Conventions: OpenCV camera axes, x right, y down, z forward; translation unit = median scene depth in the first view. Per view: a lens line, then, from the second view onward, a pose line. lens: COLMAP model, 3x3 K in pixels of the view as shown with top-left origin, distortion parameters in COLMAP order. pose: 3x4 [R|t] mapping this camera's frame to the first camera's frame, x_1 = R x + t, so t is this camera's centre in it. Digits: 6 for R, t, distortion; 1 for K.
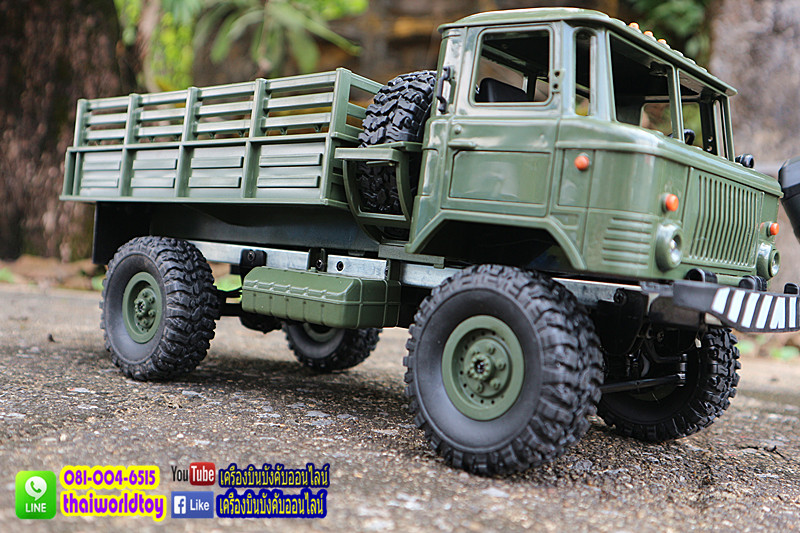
lens RADIAL K [[869.2, 0, 400.0], [0, 869.2, 266.5], [0, 0, 1]] dist [-0.010461, 0.156985]
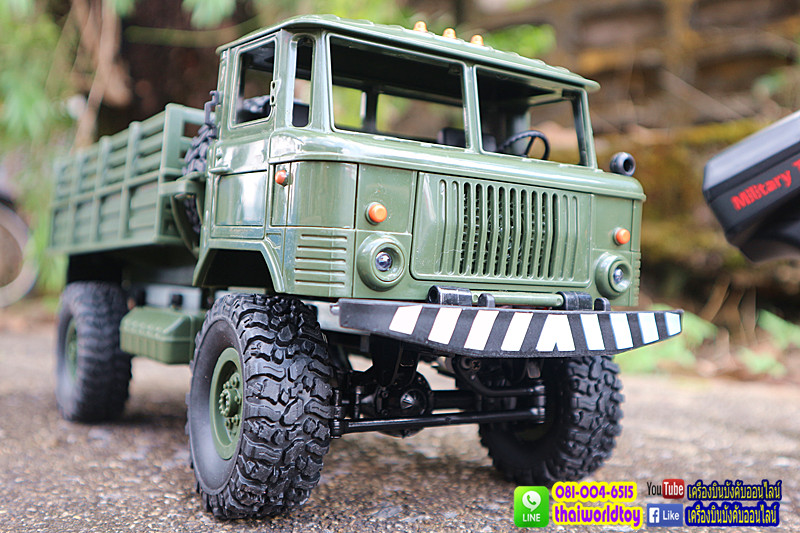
lens RADIAL K [[873.4, 0, 401.2], [0, 873.4, 264.2], [0, 0, 1]] dist [-0.013989, 0.158536]
pose [[0.961178, -0.056613, -0.270058, 0.460950], [0.041452, 0.997245, -0.061518, 0.028158], [0.272796, 0.047936, 0.960877, 0.118299]]
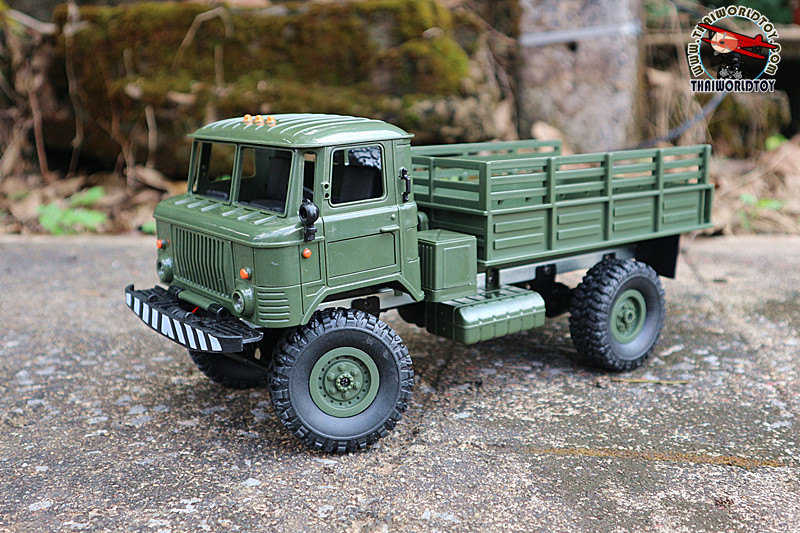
lens RADIAL K [[873.4, 0, 401.2], [0, 873.4, 264.2], [0, 0, 1]] dist [-0.013989, 0.158536]
pose [[0.984369, -0.123904, 0.125159, 0.173823], [0.097882, 0.975693, 0.196068, -0.290382], [-0.146411, -0.180752, 0.972570, -0.326296]]
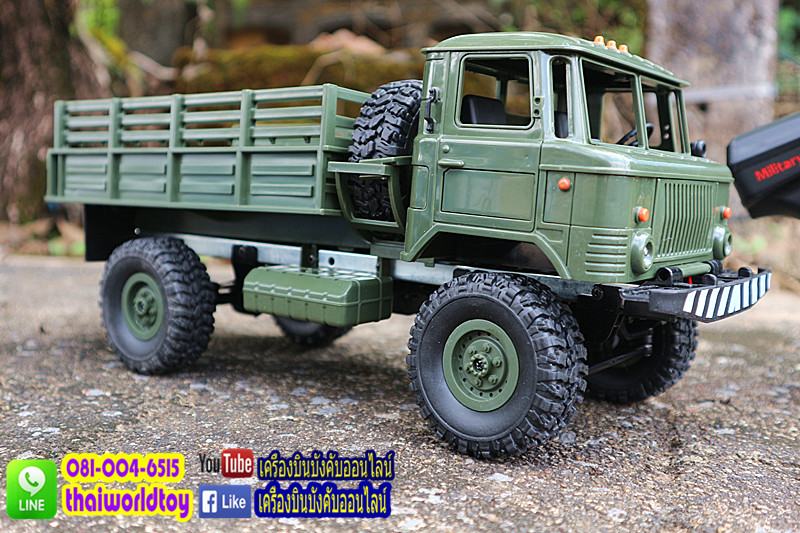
lens RADIAL K [[873.4, 0, 401.2], [0, 873.4, 264.2], [0, 0, 1]] dist [-0.013989, 0.158536]
pose [[0.996125, -0.059113, 0.065123, -0.062609], [0.053223, 0.994633, 0.088725, -0.101845], [-0.070018, -0.084915, 0.993925, -0.087138]]
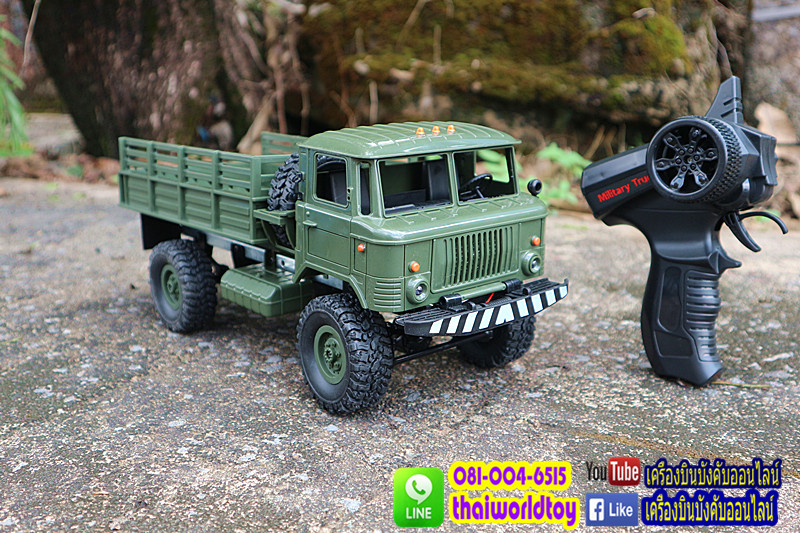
lens RADIAL K [[873.4, 0, 401.2], [0, 873.4, 264.2], [0, 0, 1]] dist [-0.013989, 0.158536]
pose [[0.984665, -0.052972, -0.166217, 0.458702], [0.088379, 0.972940, 0.213488, -0.361312], [0.150411, -0.224904, 0.962702, -0.533760]]
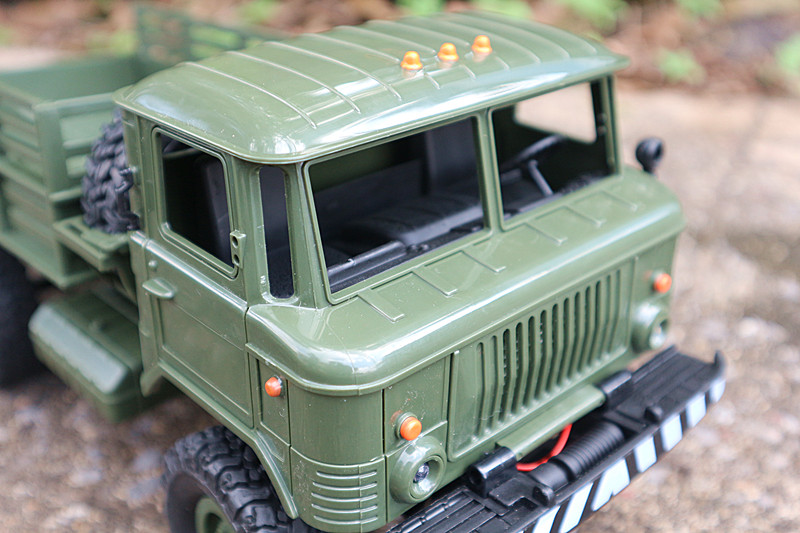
lens RADIAL K [[873.4, 0, 401.2], [0, 873.4, 264.2], [0, 0, 1]] dist [-0.013989, 0.158536]
pose [[0.987922, -0.049651, -0.146780, 0.331073], [0.105892, 0.907891, 0.405611, -0.380089], [0.113121, -0.416255, 0.902184, 0.344177]]
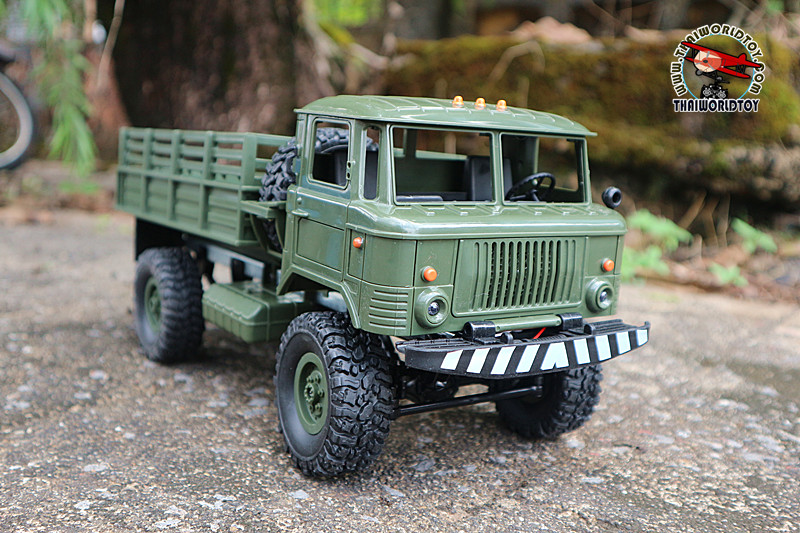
lens RADIAL K [[873.4, 0, 401.2], [0, 873.4, 264.2], [0, 0, 1]] dist [-0.013989, 0.158536]
pose [[0.965938, 0.005556, -0.258716, 0.473005], [0.024030, 0.993524, 0.111053, -0.180830], [0.257657, -0.113488, 0.959549, -0.148186]]
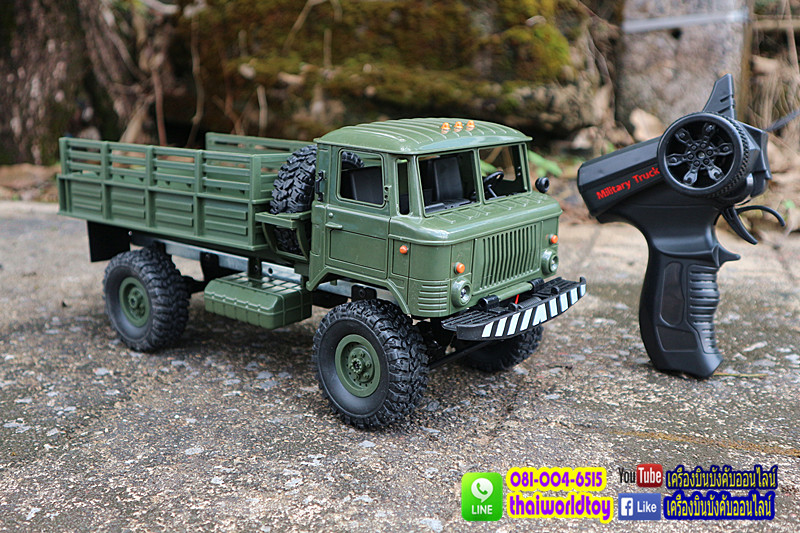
lens RADIAL K [[873.4, 0, 401.2], [0, 873.4, 264.2], [0, 0, 1]] dist [-0.013989, 0.158536]
pose [[0.996129, -0.084955, 0.022586, 0.132404], [0.078018, 0.972788, 0.218166, -0.358693], [-0.040506, -0.215559, 0.975650, -0.475966]]
